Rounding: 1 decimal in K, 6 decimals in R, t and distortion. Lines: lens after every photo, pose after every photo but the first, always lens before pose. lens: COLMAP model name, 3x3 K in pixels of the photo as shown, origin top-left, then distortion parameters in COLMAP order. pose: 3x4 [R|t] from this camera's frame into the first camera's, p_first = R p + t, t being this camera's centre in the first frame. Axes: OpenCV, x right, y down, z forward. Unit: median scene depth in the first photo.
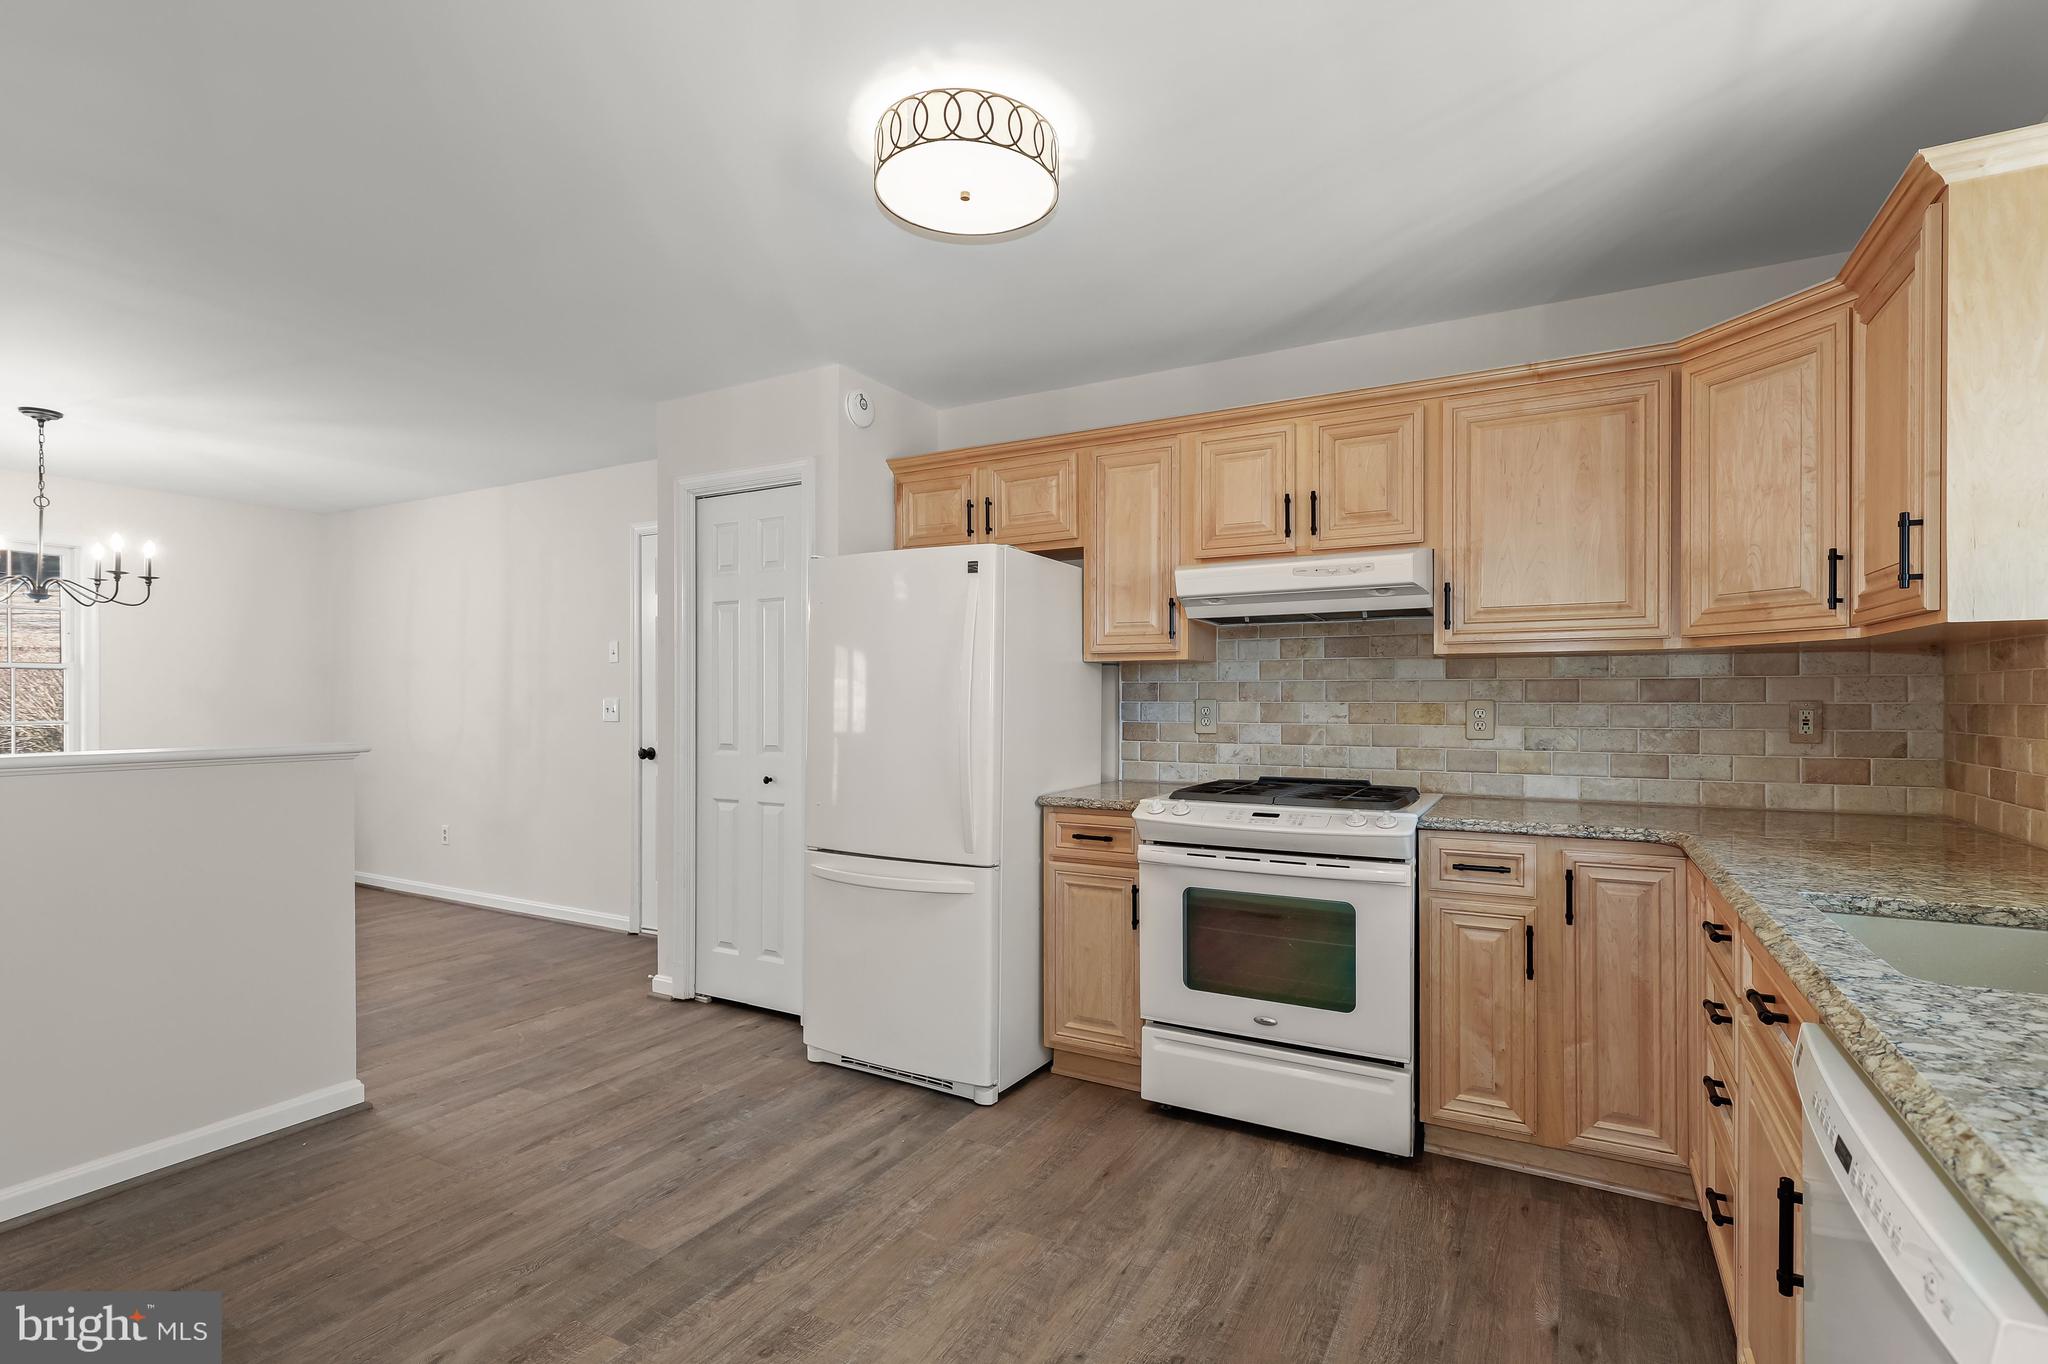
lens RADIAL K [[964.0, 0, 1025.1], [0, 964.0, 693.3], [0, 0, 1]] dist [-0.000900, -0.000322]
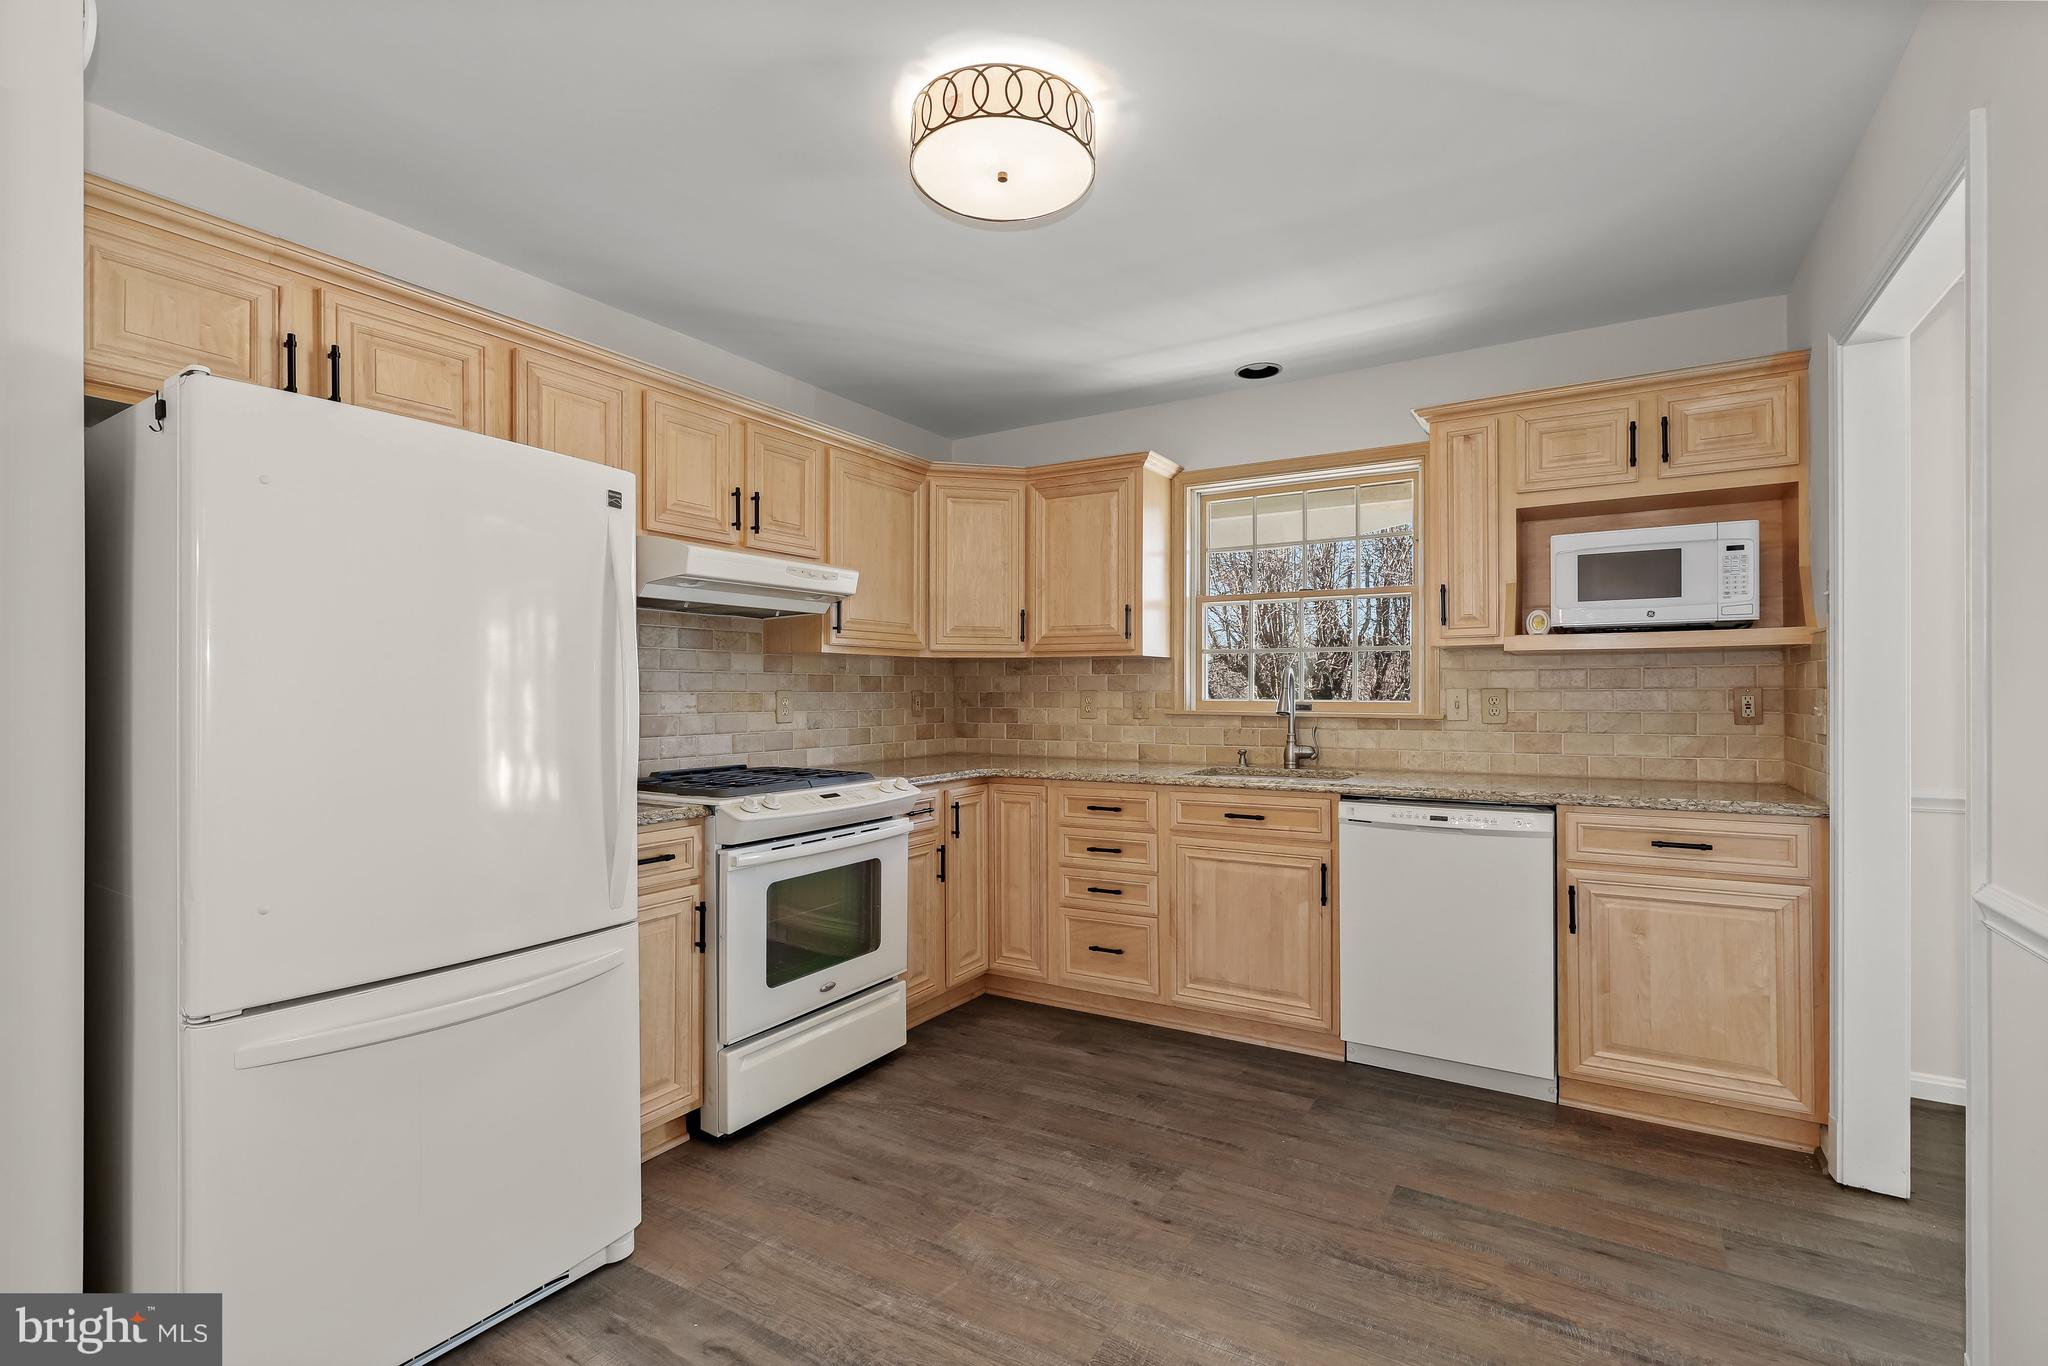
lens RADIAL K [[940.1, 0, 1043.1], [0, 940.1, 688.3], [0, 0, 1]] dist [0.000475, -0.000048]
pose [[0.018064, 0.002478, 0.999834, -0.840868], [-0.005589, 0.999982, -0.002377, 0.006347], [-0.999821, -0.005545, 0.018078, 0.777458]]
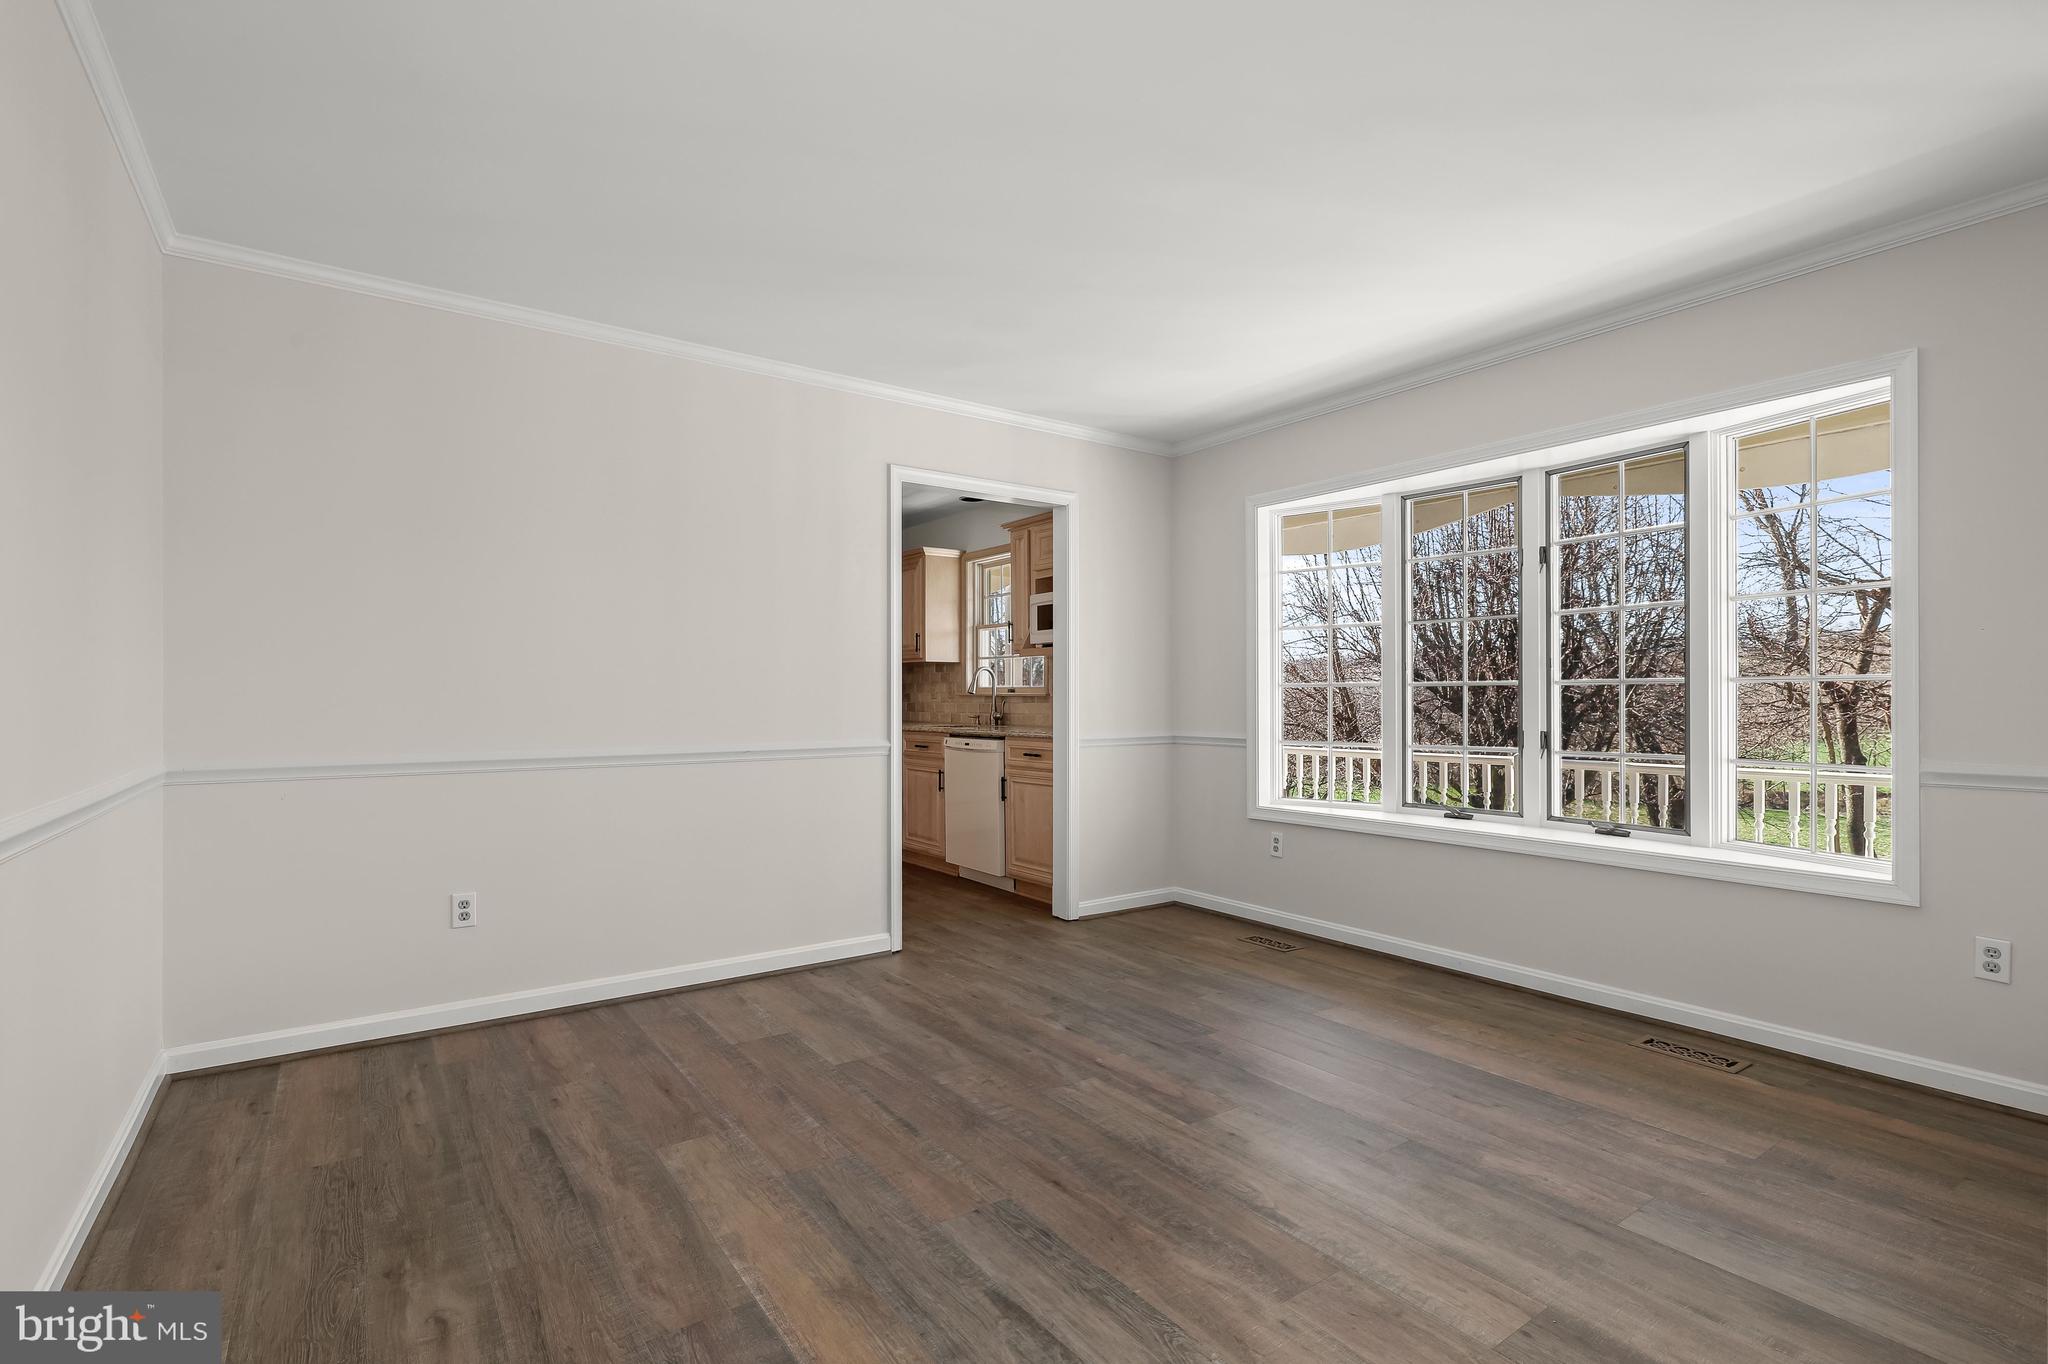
lens RADIAL K [[964.0, 0, 1025.1], [0, 964.0, 693.3], [0, 0, 1]] dist [-0.000900, -0.000322]
pose [[0.422246, -0.001671, 0.906480, -1.672826], [-0.002643, 0.999992, 0.003075, 0.030335], [-0.906477, -0.003695, 0.422238, -0.722314]]
